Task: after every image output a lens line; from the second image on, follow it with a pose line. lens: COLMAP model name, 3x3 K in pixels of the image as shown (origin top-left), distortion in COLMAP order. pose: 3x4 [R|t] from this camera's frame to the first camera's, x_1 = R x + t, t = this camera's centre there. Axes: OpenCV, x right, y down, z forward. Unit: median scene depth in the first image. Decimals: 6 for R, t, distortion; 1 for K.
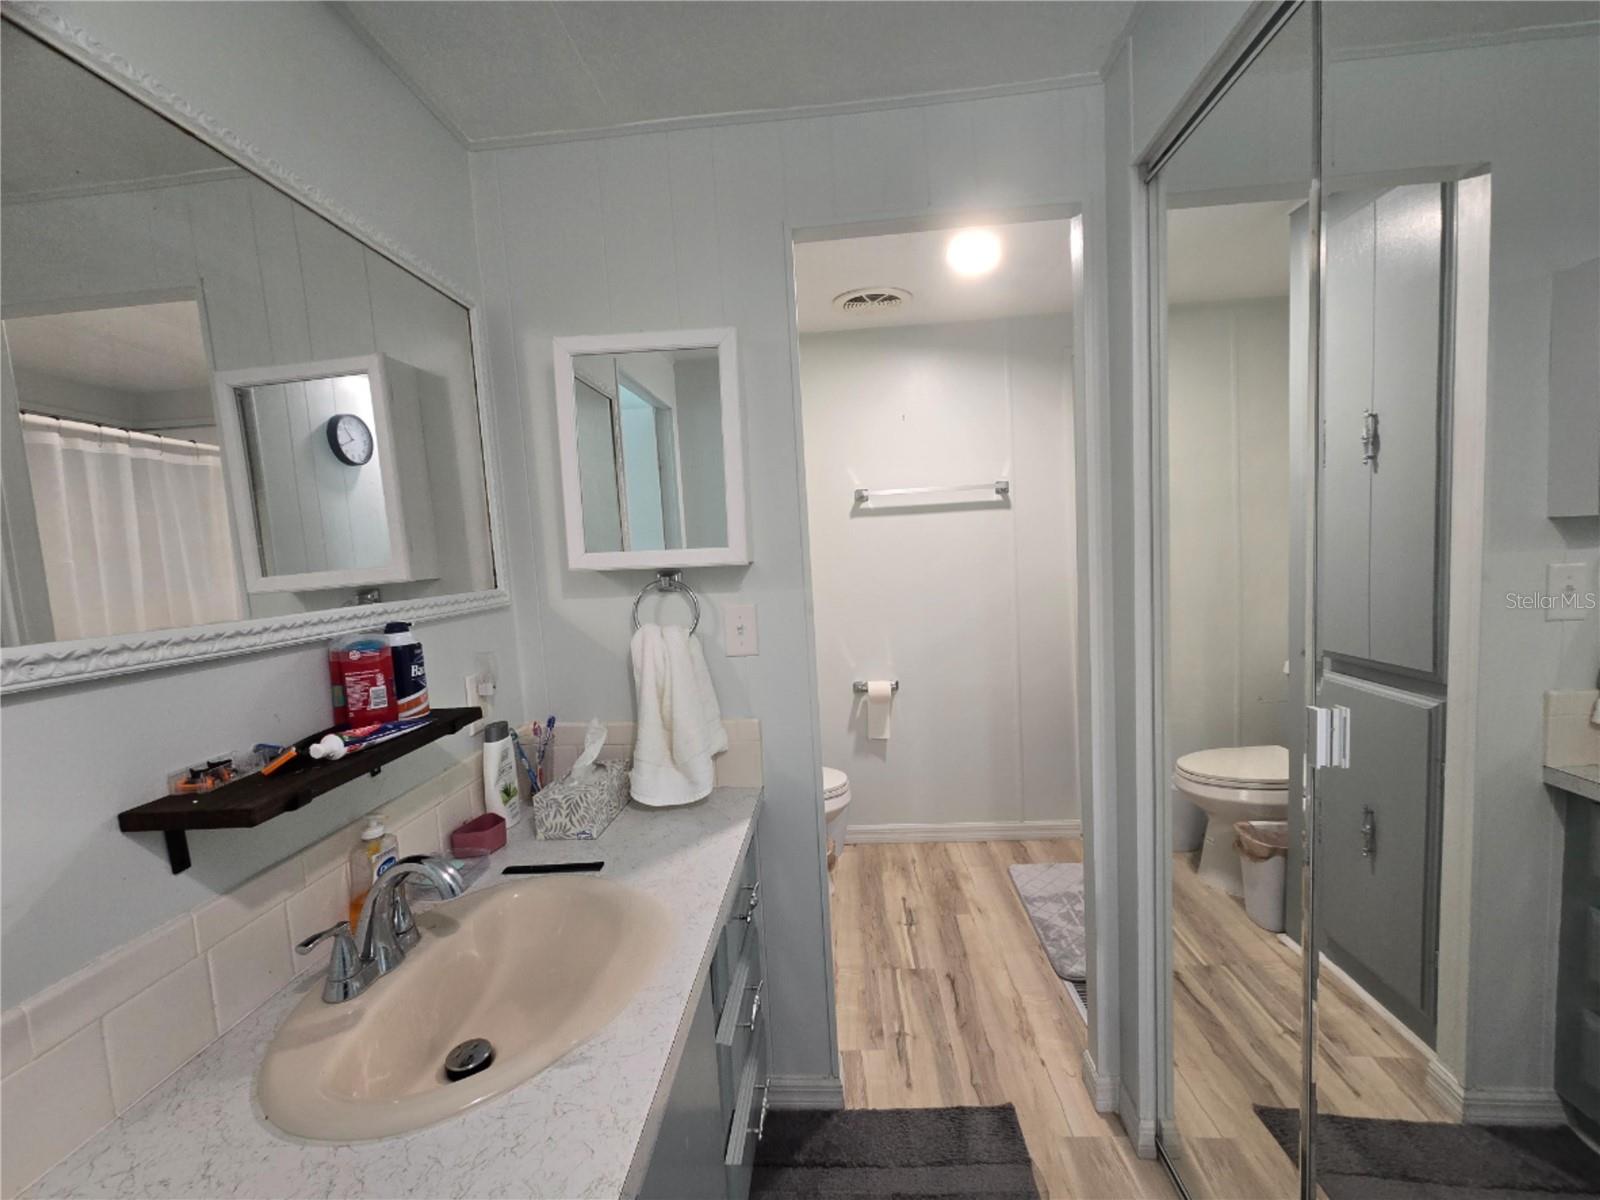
lens RADIAL K [[652.2, 0, 801.3], [0, 652.2, 599.0], [0, 0, 1]] dist [0.001299, 0.000312]
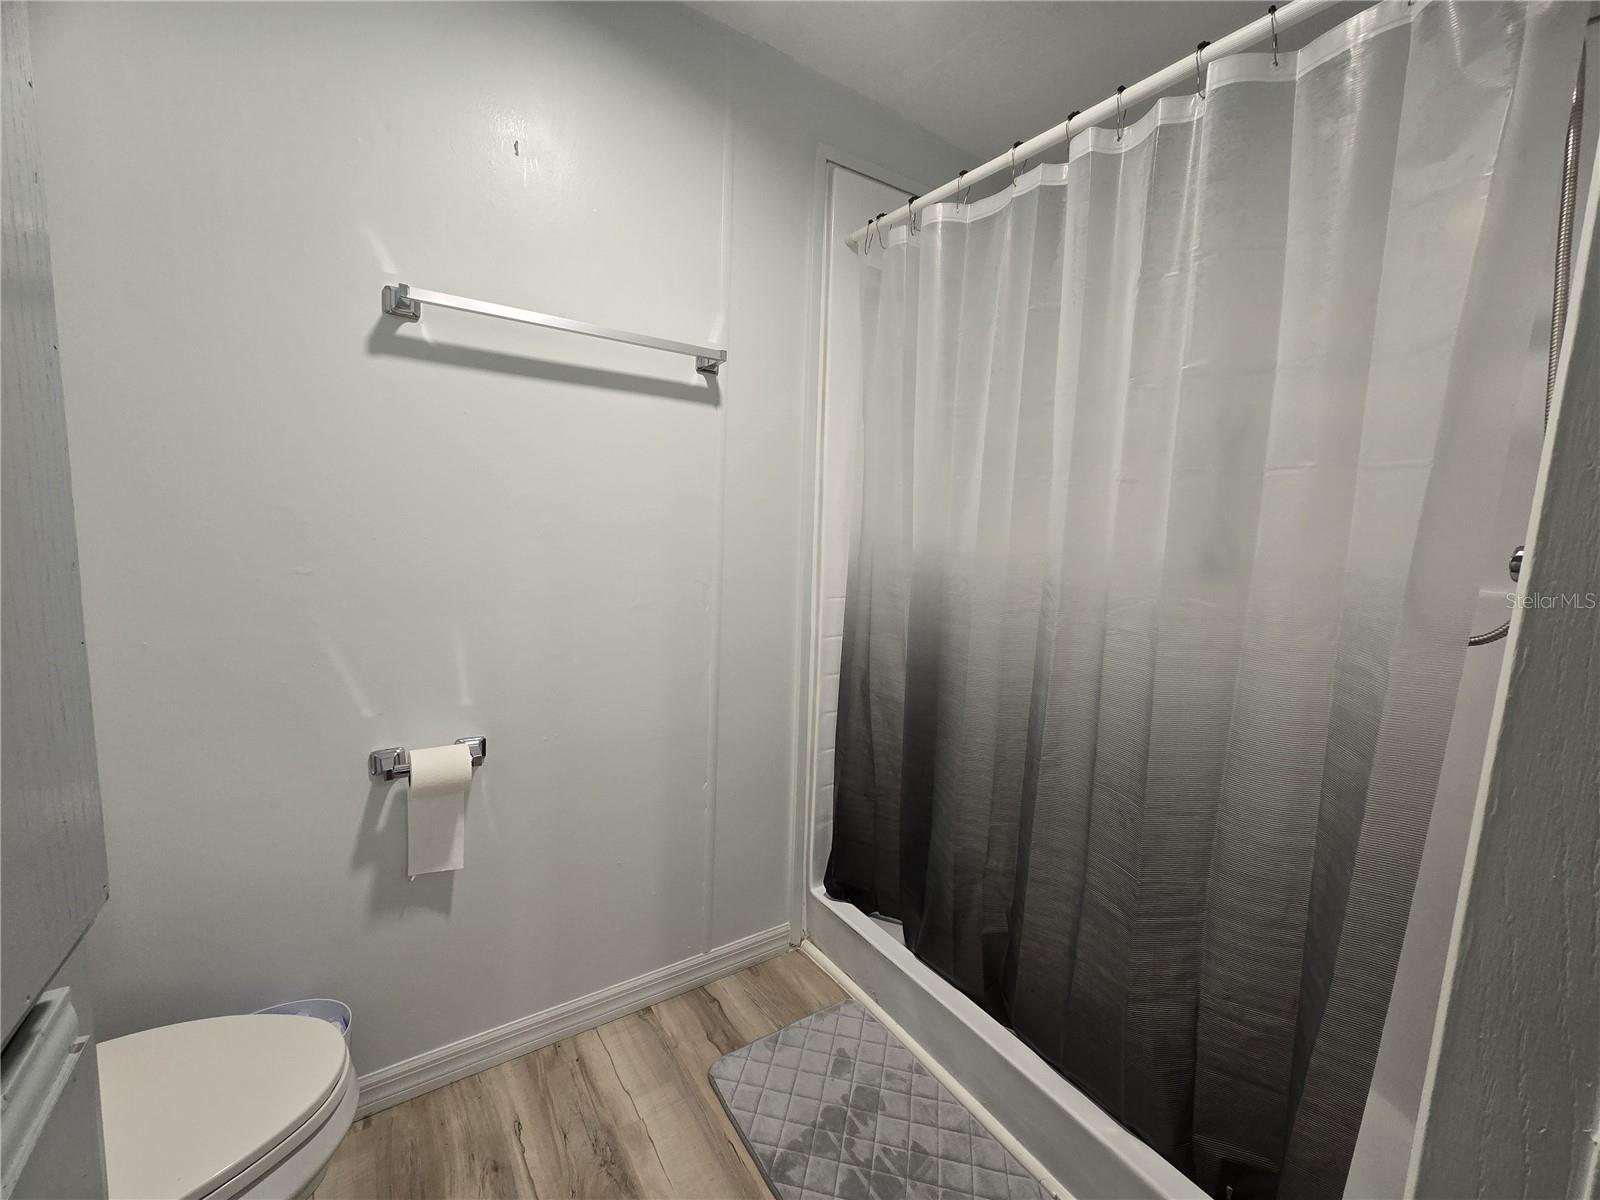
lens RADIAL K [[652.2, 0, 801.0], [0, 652.2, 609.3], [0, 0, 1]] dist [0.001299, 0.000312]
pose [[0.790483, 0.012237, 0.612361, 0.041401], [-0.036384, 0.998973, 0.027005, 0.014191], [-0.611402, -0.043627, 0.790117, 0.509337]]
